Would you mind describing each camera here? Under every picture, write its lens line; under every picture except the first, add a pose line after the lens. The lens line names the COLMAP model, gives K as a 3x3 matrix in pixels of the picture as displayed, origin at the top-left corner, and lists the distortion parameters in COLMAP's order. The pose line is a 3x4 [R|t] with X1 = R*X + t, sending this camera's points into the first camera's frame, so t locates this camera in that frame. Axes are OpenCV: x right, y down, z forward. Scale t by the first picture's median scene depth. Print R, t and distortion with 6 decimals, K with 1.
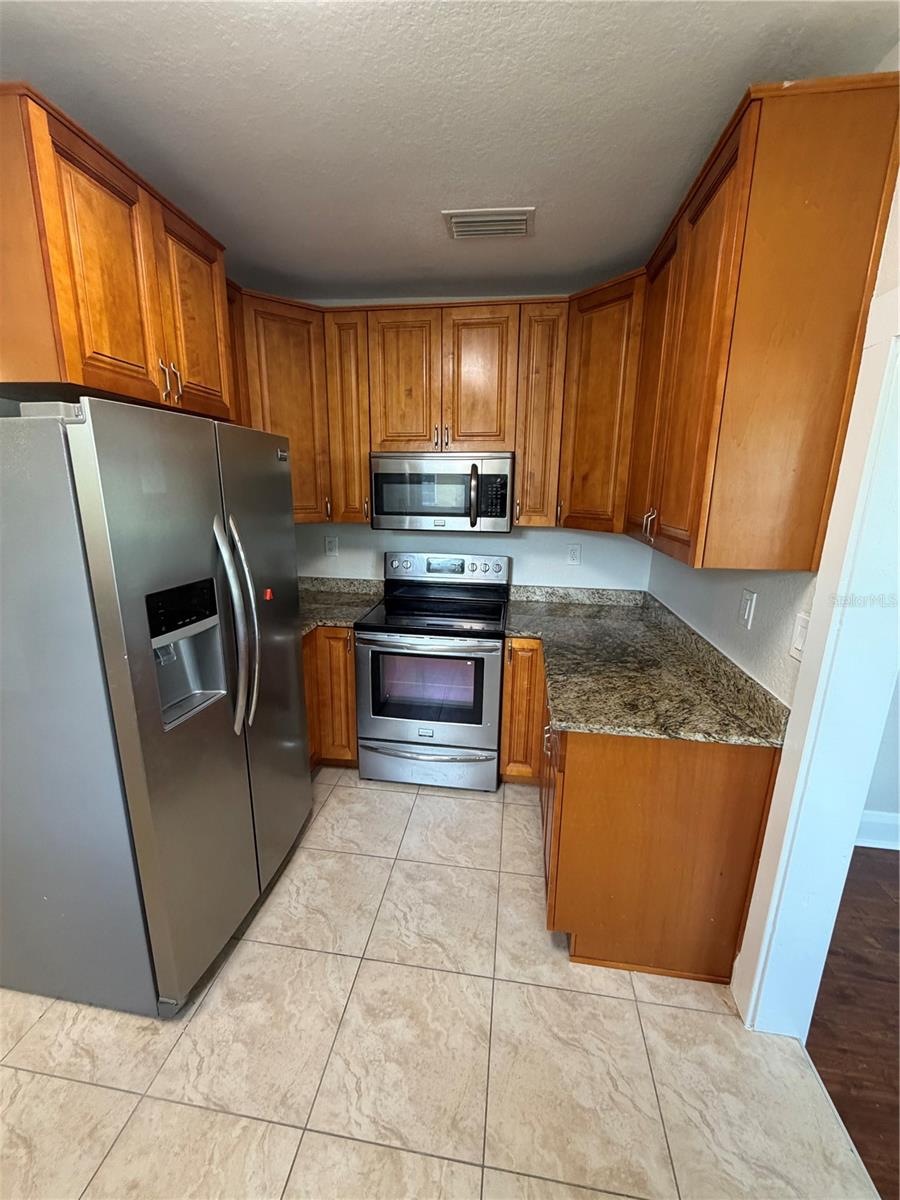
lens RADIAL K [[478.6, 0, 448.9], [0, 478.6, 595.0], [0, 0, 1]] dist [-0.000671, -0.000217]
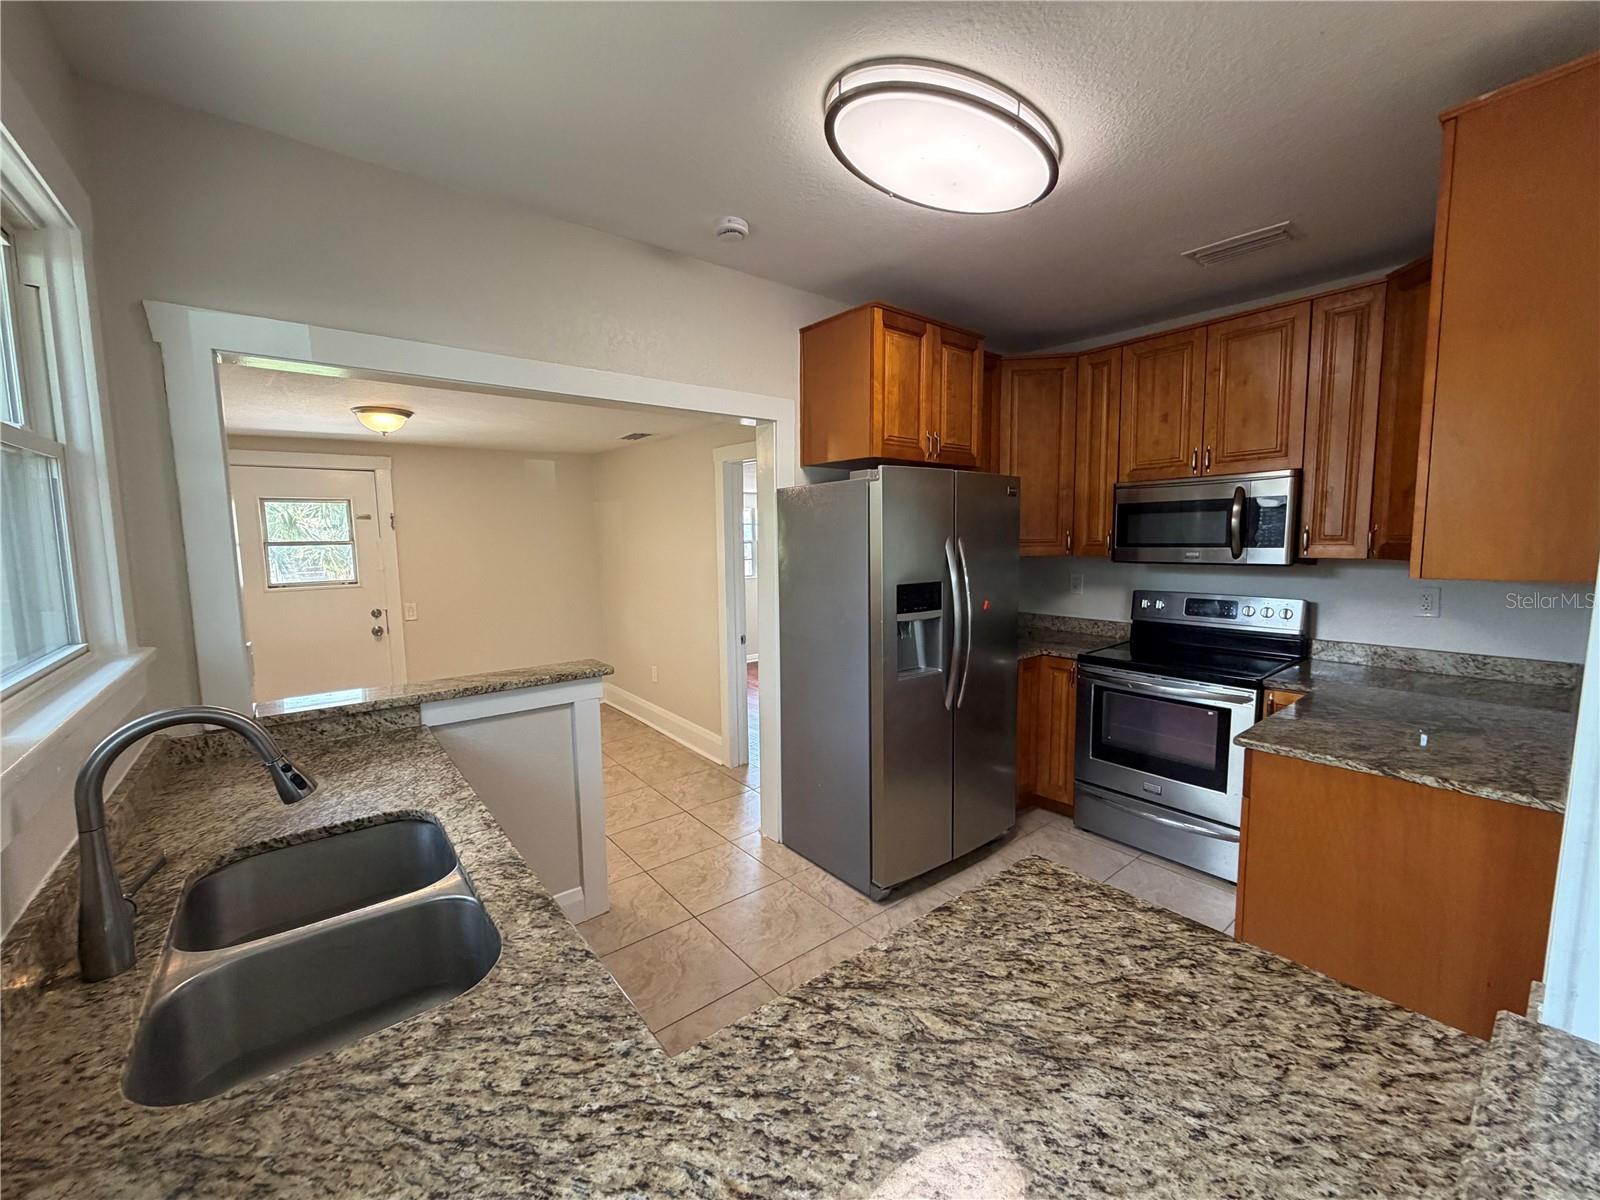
lens RADIAL K [[635.4, 0, 792.3], [0, 635.4, 599.8], [0, 0, 1]] dist [0.000707, -0.000161]
pose [[0.724654, 0.045240, -0.687626, 0.378736], [-0.132051, 0.988467, -0.074129, 0.173368], [0.676342, 0.144520, 0.722271, -0.500776]]
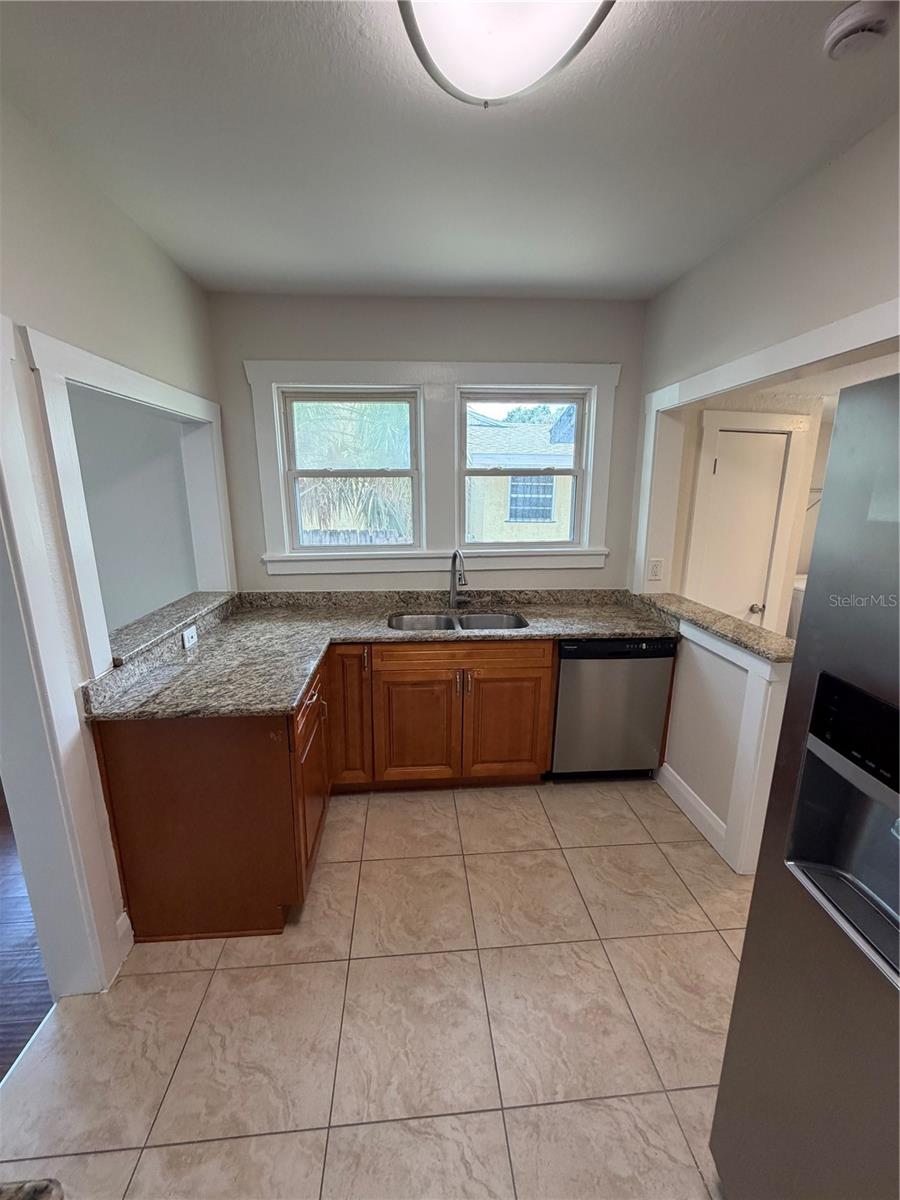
lens RADIAL K [[478.6, 0, 448.9], [0, 478.6, 595.0], [0, 0, 1]] dist [-0.000671, -0.000217]
pose [[-0.972922, 0.030249, -0.229144, 0.013040], [-0.071172, 0.904017, 0.421530, -0.237106], [0.219901, 0.426425, -0.877386, 1.002703]]
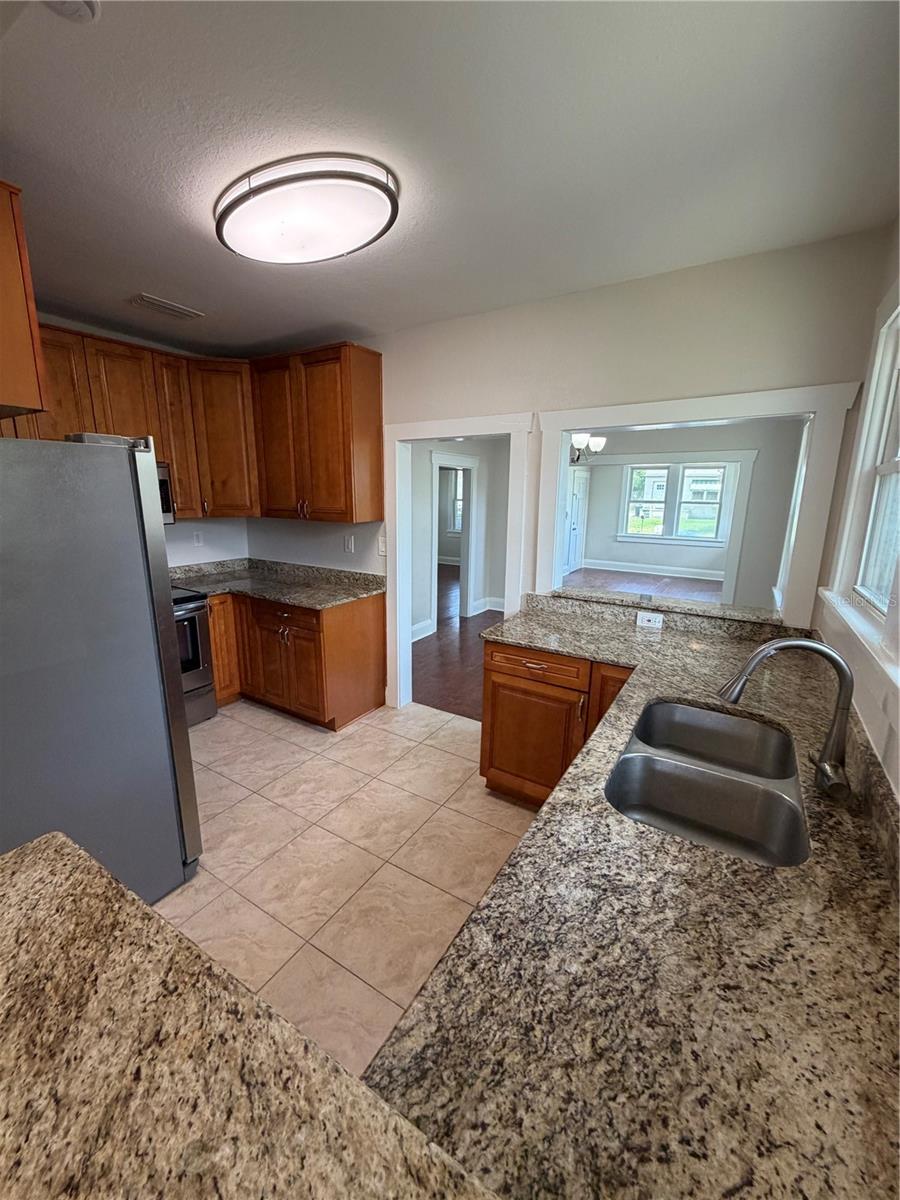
lens RADIAL K [[478.6, 0, 448.9], [0, 478.6, 595.0], [0, 0, 1]] dist [-0.000671, -0.000217]
pose [[0.398333, -0.205416, 0.893944, -1.149457], [0.202158, 0.970296, 0.132881, 0.053430], [-0.894686, 0.127787, 0.428027, -0.304029]]
